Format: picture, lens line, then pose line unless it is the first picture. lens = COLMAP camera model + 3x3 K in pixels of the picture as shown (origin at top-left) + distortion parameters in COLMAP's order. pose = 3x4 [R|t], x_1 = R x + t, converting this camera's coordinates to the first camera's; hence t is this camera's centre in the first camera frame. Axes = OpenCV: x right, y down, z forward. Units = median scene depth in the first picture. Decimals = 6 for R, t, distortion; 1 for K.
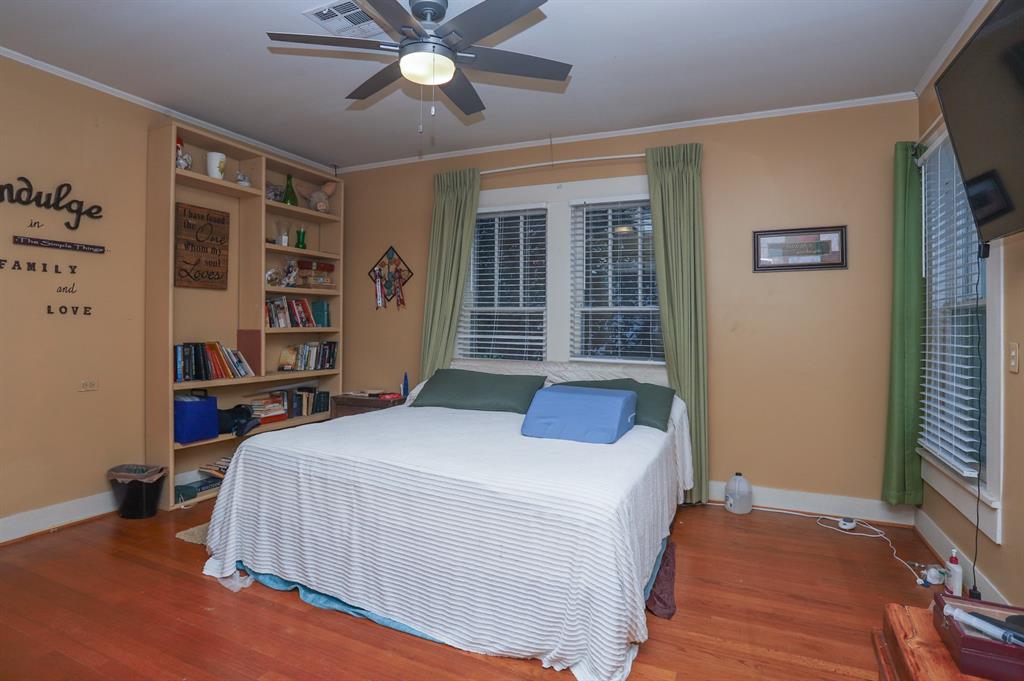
lens RADIAL K [[504.6, 0, 514.9], [0, 504.6, 333.5], [0, 0, 1]] dist [-0.046577, 0.010550]
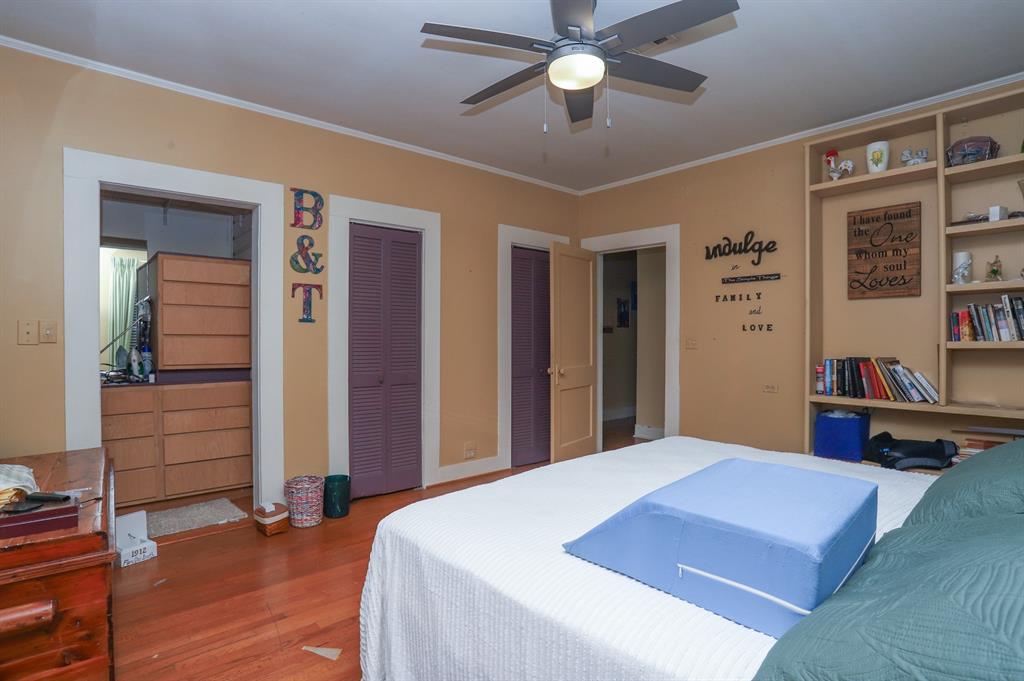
lens RADIAL K [[504.6, 0, 514.2], [0, 504.6, 343.7], [0, 0, 1]] dist [-0.046577, 0.010550]
pose [[-0.363563, 0.009255, -0.931524, 0.568765], [-0.008189, 0.999880, 0.013130, -0.017964], [0.931534, 0.012402, -0.363444, 0.908125]]
